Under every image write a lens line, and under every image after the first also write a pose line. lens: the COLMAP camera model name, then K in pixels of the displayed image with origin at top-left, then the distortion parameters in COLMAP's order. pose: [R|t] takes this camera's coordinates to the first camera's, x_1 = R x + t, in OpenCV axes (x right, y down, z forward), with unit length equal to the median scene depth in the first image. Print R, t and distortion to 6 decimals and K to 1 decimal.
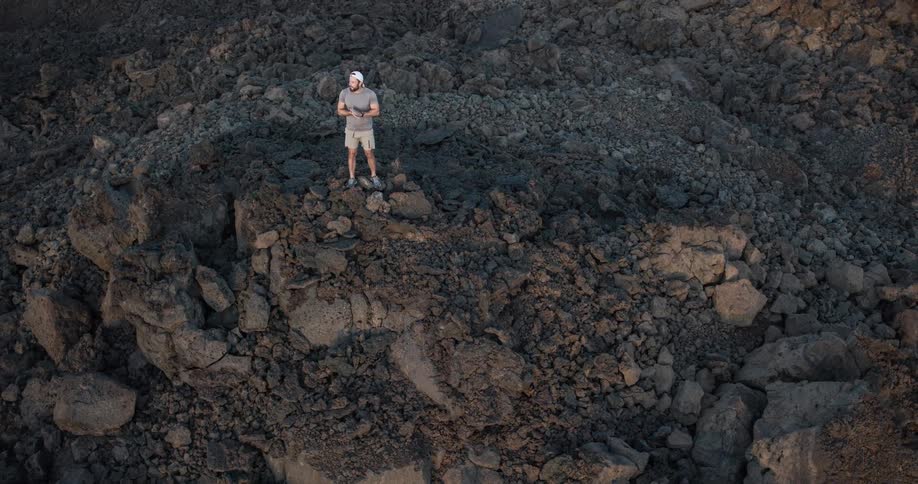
lens RADIAL K [[753.2, 0, 458.0], [0, 753.2, 242.2], [0, 0, 1]] dist [-0.143914, 0.020311]
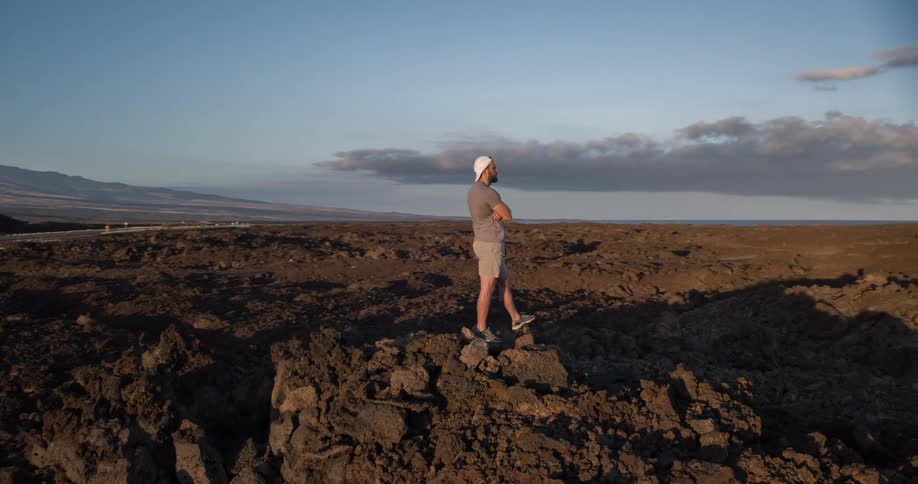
lens RADIAL K [[753.2, 0, 458.0], [0, 753.2, 242.2], [0, 0, 1]] dist [-0.143914, 0.020311]
pose [[0.962484, -0.005215, -0.271288, 0.043969], [-0.132969, 0.862468, -0.488333, 0.169808], [0.236524, 0.506085, 0.829418, 0.444898]]
